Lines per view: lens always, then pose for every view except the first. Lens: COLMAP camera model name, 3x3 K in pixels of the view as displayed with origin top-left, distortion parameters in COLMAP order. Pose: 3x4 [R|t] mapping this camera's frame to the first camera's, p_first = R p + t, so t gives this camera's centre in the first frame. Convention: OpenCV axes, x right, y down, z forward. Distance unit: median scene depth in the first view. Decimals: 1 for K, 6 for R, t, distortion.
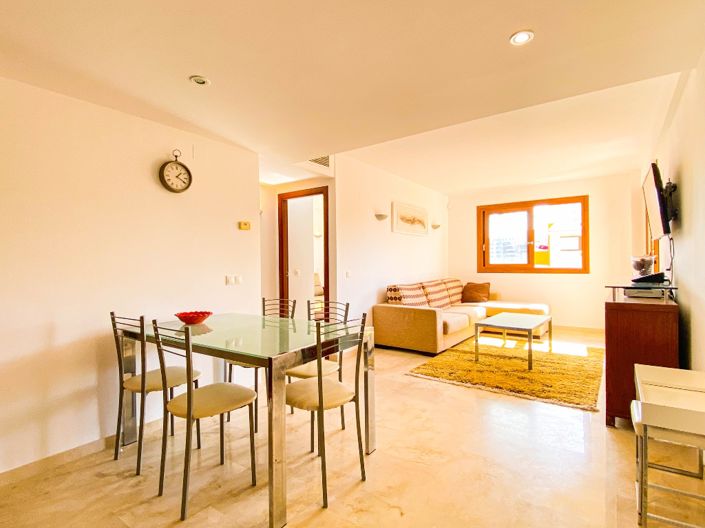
lens RADIAL K [[359.4, 0, 355.7], [0, 359.4, 264.5], [0, 0, 1]] dist [0.016624, -0.020118]
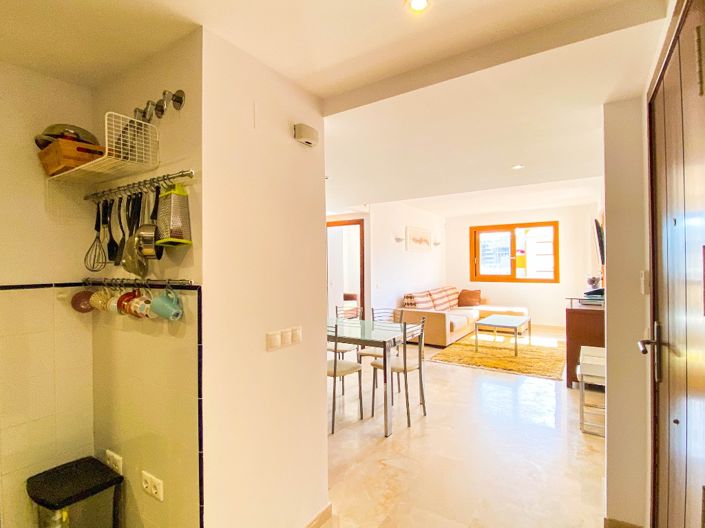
lens RADIAL K [[359.4, 0, 352.8], [0, 359.4, 262.9], [0, 0, 1]] dist [0.016624, -0.020118]
pose [[0.998937, 0.001364, 0.046077, -0.164652], [-0.000992, 0.999967, -0.008075, -0.043285], [-0.046086, 0.008020, 0.998905, -0.283341]]
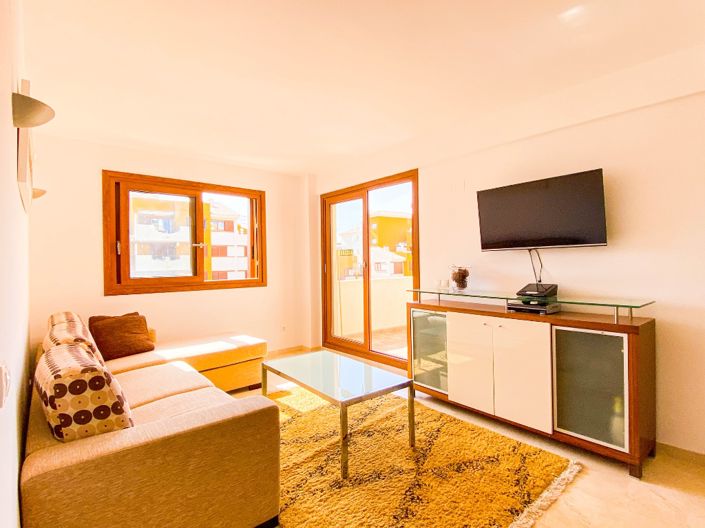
lens RADIAL K [[359.4, 0, 356.8], [0, 359.4, 258.7], [0, 0, 1]] dist [0.016624, -0.020118]
pose [[0.224888, 0.018177, 0.974215, -0.137624], [0.010206, 0.999727, -0.021009, -0.023332], [-0.974331, 0.014668, 0.224641, 0.769629]]
